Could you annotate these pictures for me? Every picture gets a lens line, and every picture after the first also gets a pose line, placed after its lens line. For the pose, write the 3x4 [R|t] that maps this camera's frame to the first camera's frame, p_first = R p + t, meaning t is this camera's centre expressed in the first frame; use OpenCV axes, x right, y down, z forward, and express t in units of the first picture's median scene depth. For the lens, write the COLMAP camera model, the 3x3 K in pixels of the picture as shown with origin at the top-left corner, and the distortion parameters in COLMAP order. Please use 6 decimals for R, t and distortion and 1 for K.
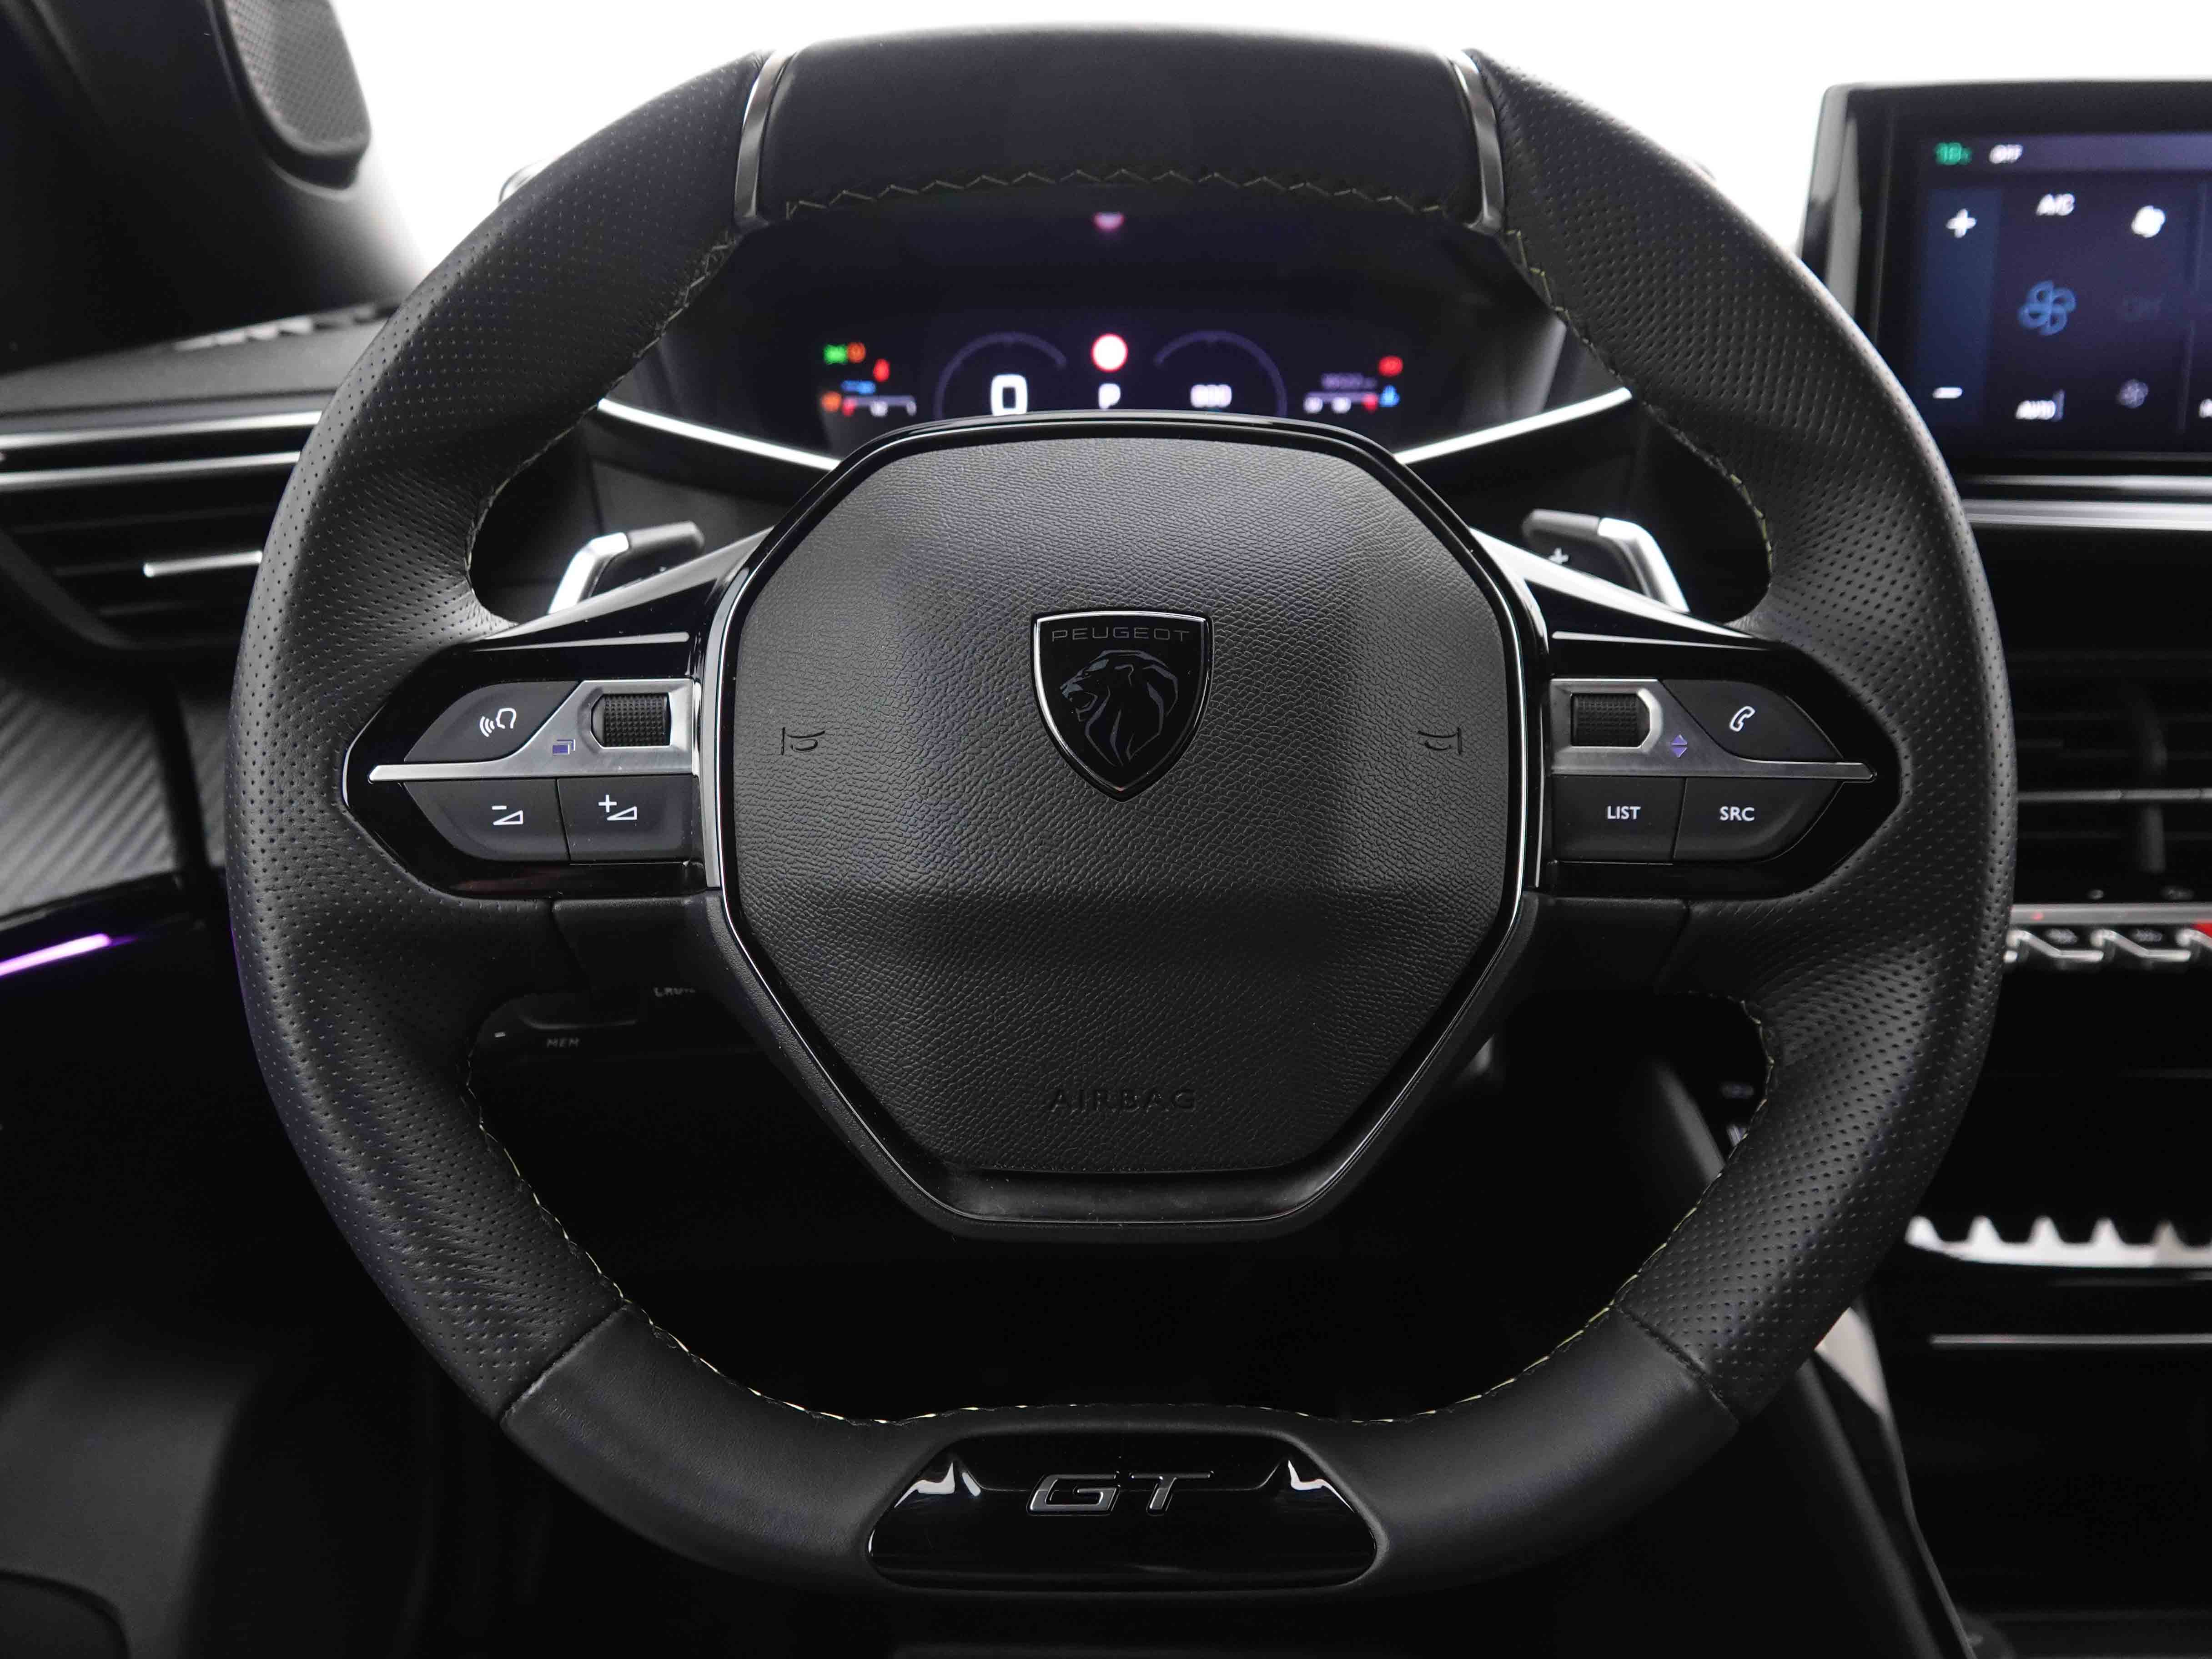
lens RADIAL K [[1569.9, 0, 1101.3], [0, 1569.9, 831.7], [0, 0, 1]] dist [-0.005899, 0.001479]
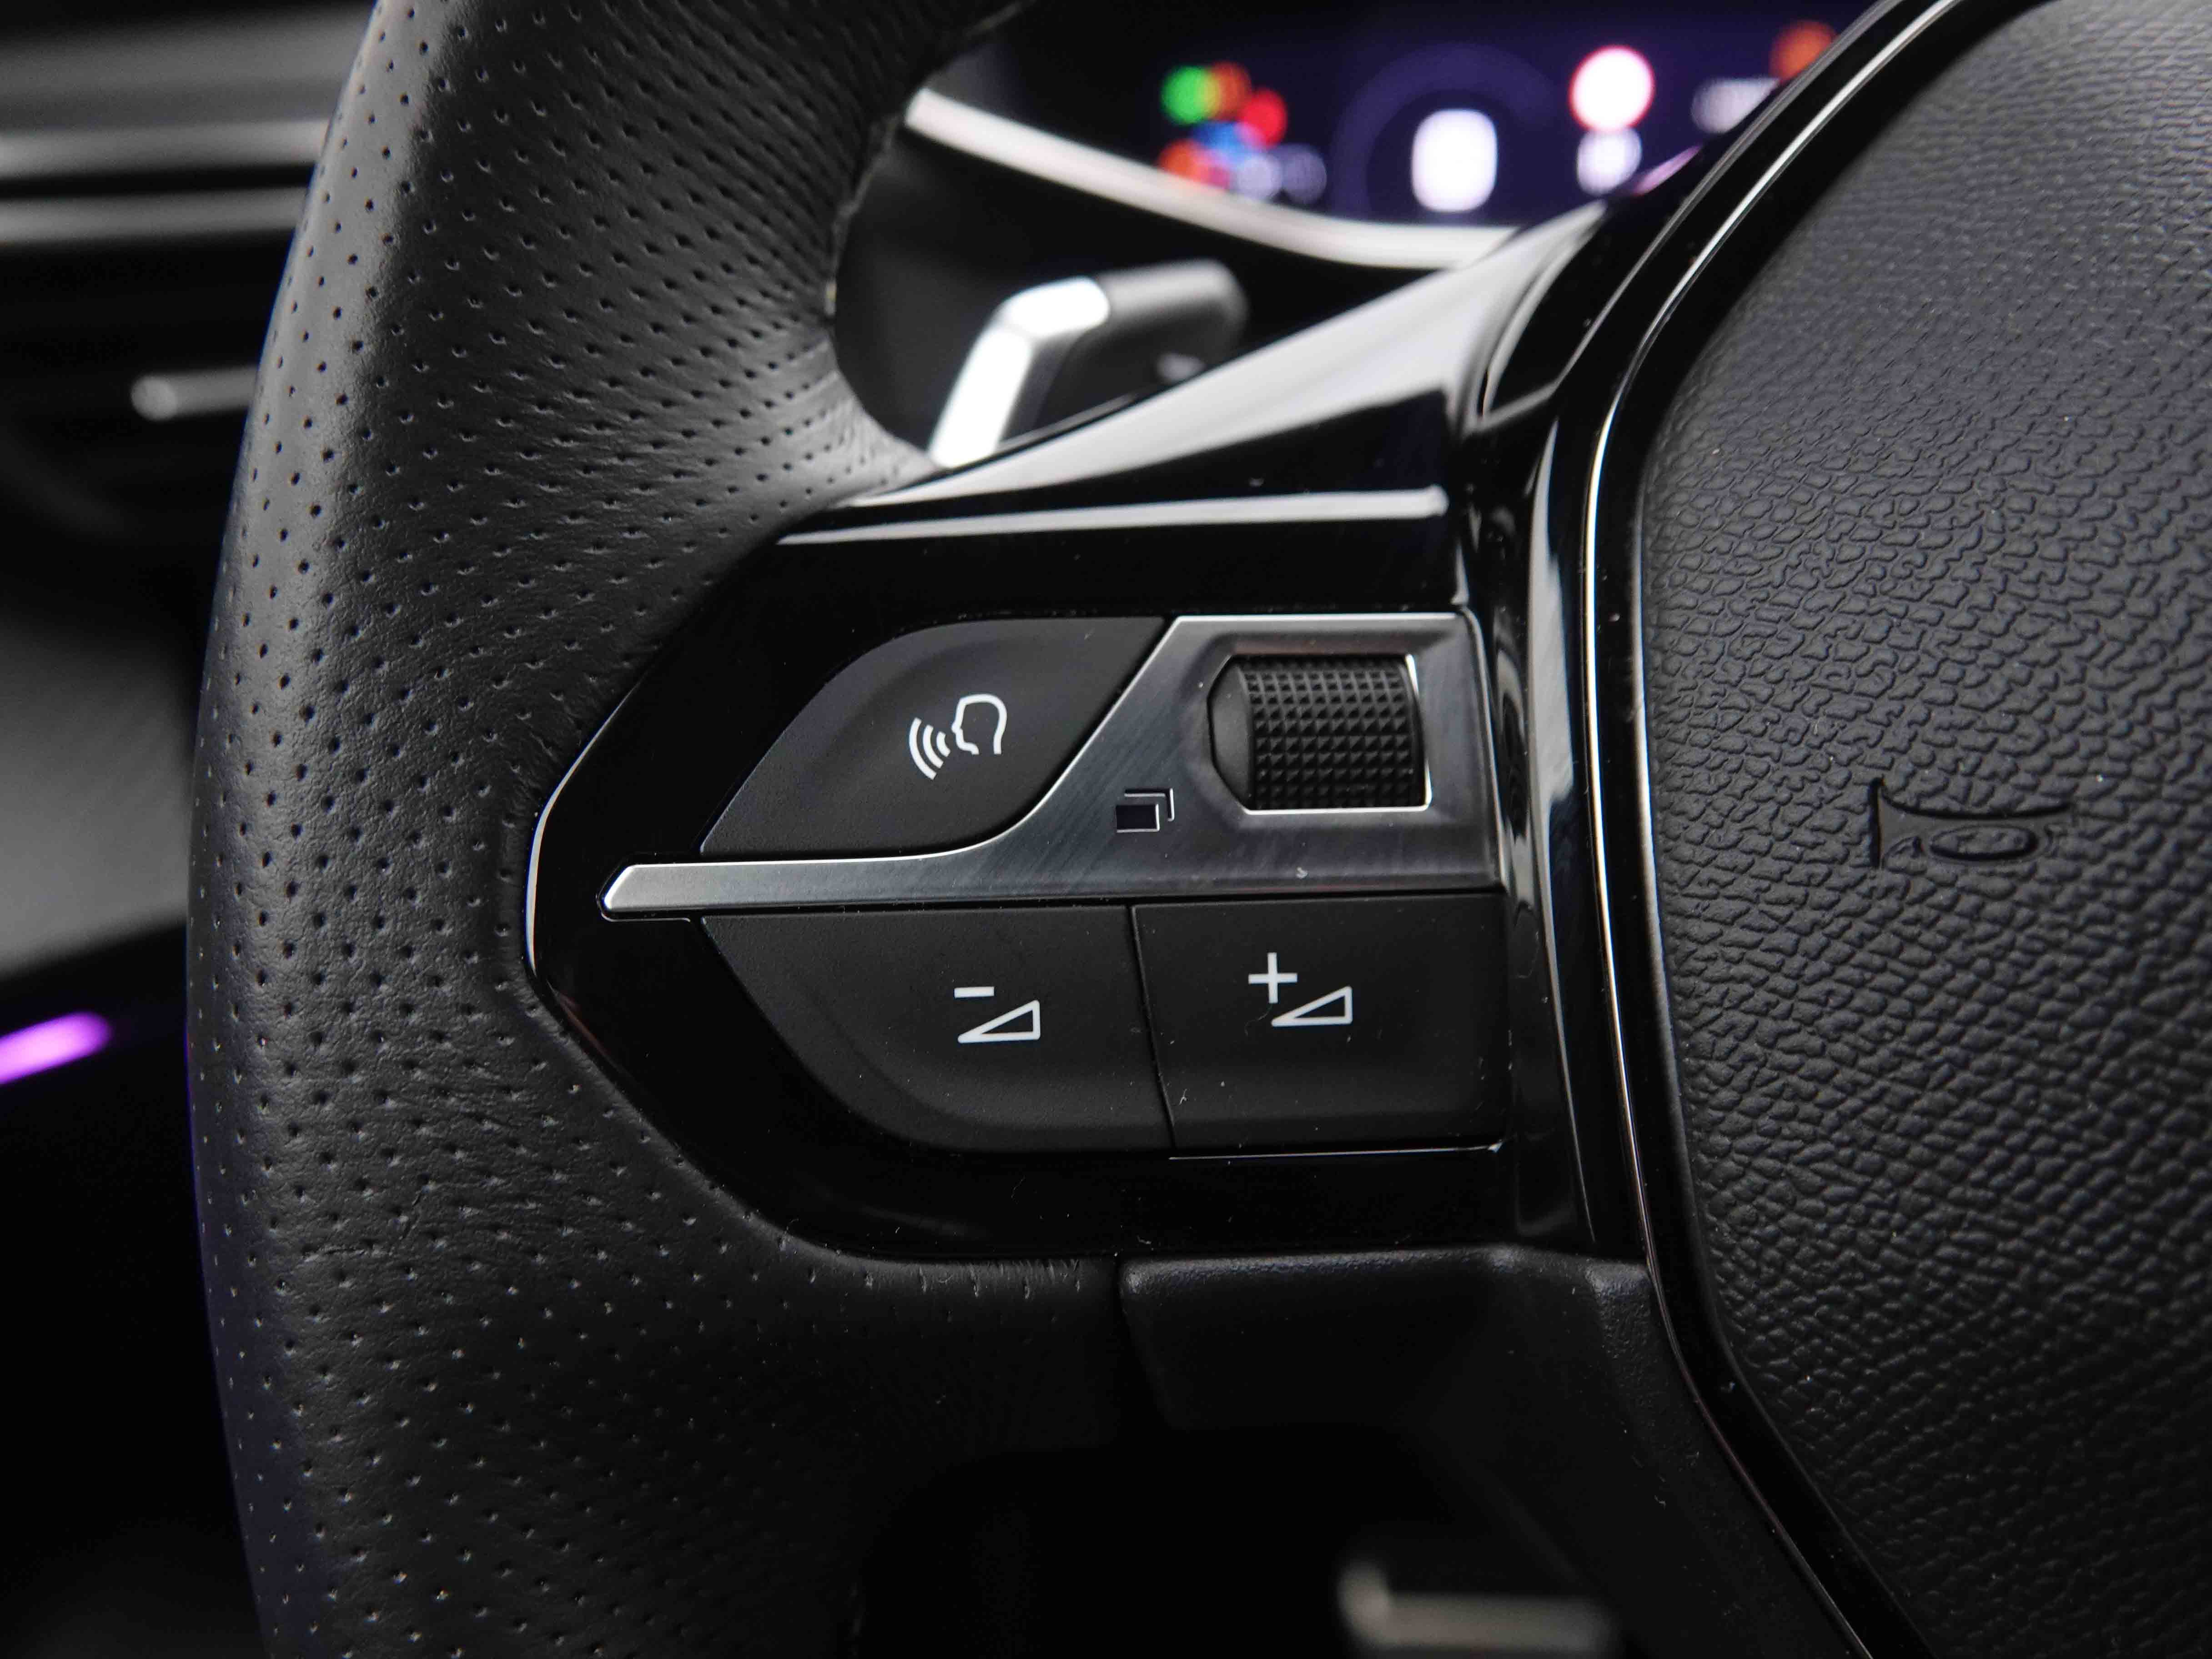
lens RADIAL K [[1569.9, 0, 1109.3], [0, 1569.9, 820.6], [0, 0, 1]] dist [-0.005899, 0.001479]
pose [[0.997972, 0.020508, -0.060257, -0.333696], [-0.017237, 0.998376, 0.054298, -0.071170], [0.061273, -0.053149, 0.996705, 0.662785]]
